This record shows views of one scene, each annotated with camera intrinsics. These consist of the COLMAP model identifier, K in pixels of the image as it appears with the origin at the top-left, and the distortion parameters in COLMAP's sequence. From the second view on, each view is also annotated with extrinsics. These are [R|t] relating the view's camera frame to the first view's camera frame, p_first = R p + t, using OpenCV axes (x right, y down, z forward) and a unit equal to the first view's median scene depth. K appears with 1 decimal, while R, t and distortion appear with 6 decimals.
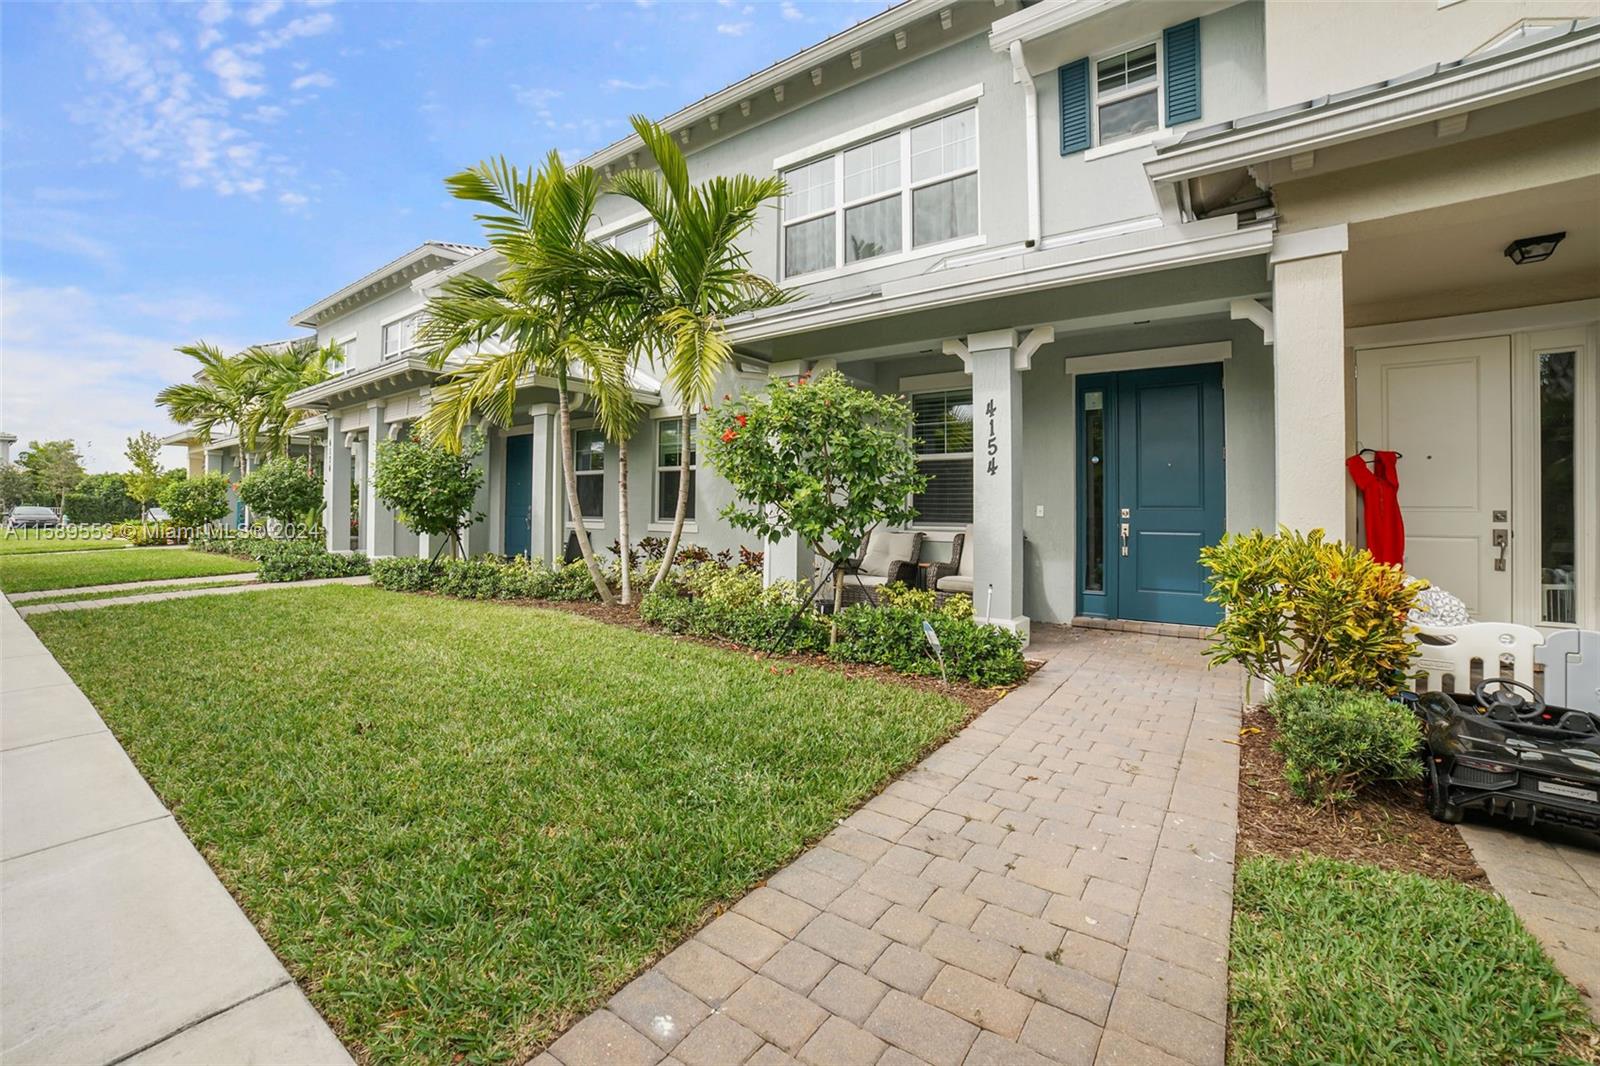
lens RADIAL K [[661.7, 0, 795.2], [0, 661.7, 490.3], [0, 0, 1]] dist [-0.084069, 0.029325]
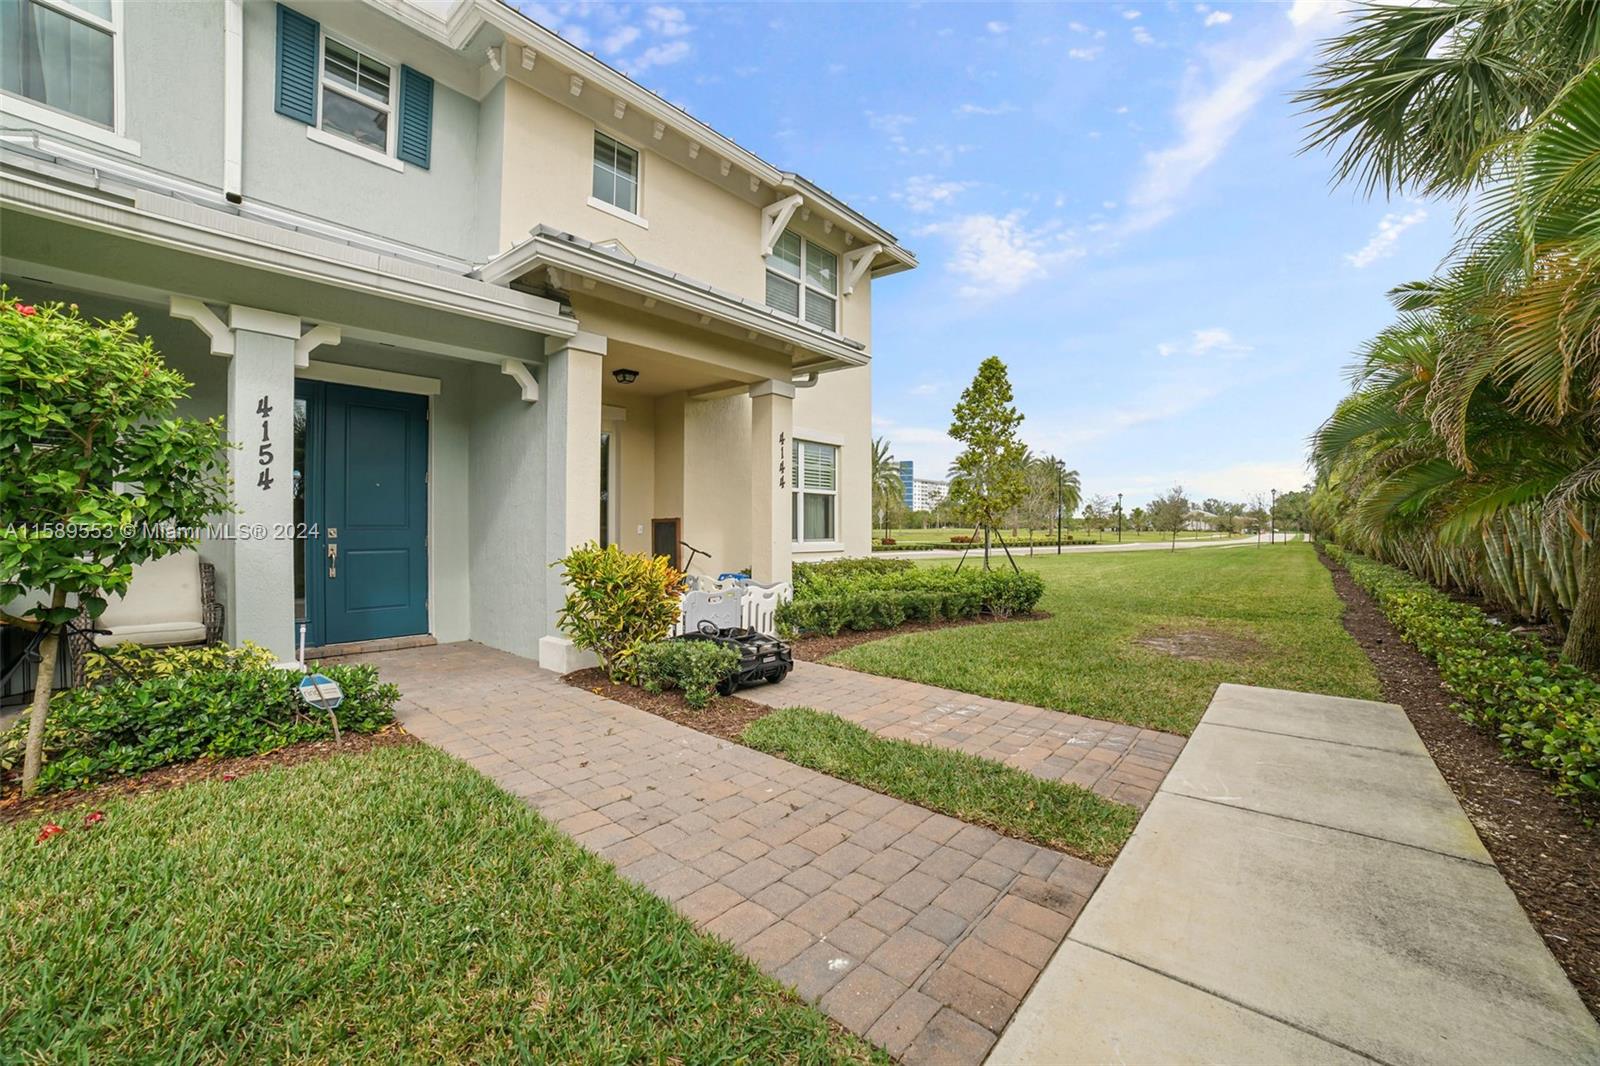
lens RADIAL K [[652.8, 0, 801.7], [0, 652.8, 517.9], [0, 0, 1]] dist [-0.106800, 0.040433]
pose [[0.071910, 0.002516, 0.997408, -0.397540], [-0.028330, 0.999599, -0.000479, -0.006591], [-0.997009, -0.028222, 0.071953, 0.278654]]
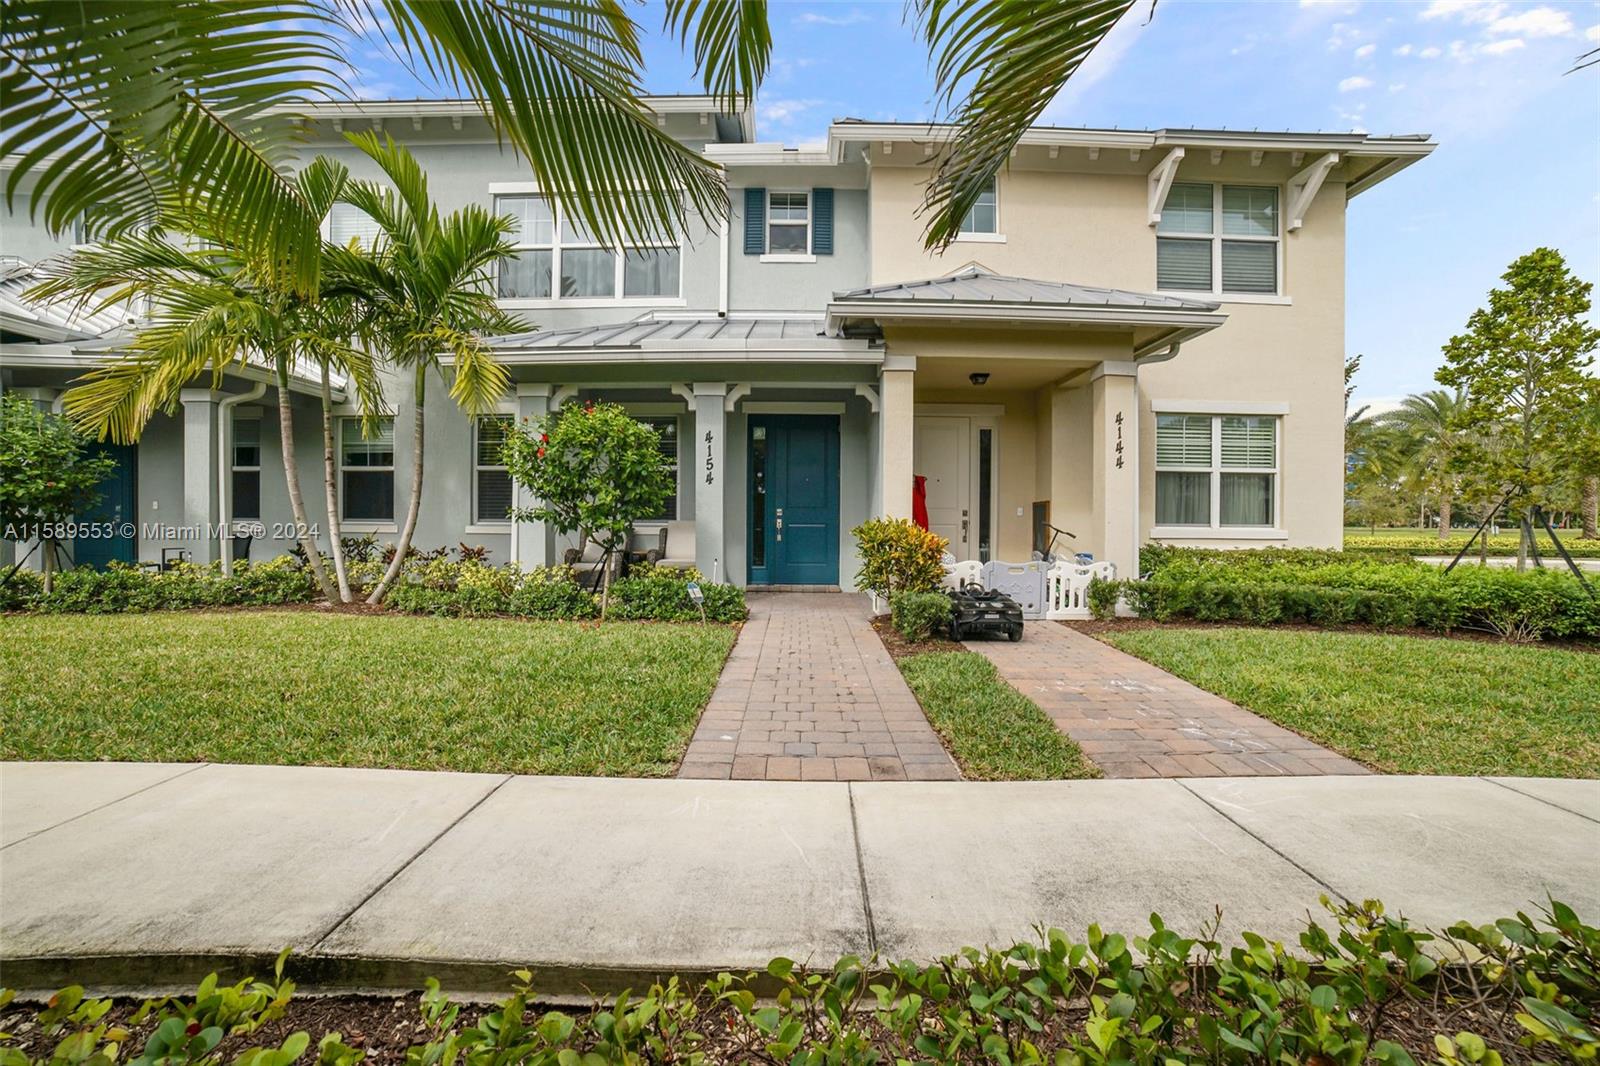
lens RADIAL K [[655.1, 0, 805.3], [0, 655.1, 511.5], [0, 0, 1]] dist [-0.079444, 0.041585]
pose [[0.806035, 0.002028, 0.591865, -0.361510], [-0.015165, 0.999737, 0.017228, 0.008374], [-0.591674, -0.022862, 0.805853, -0.258689]]
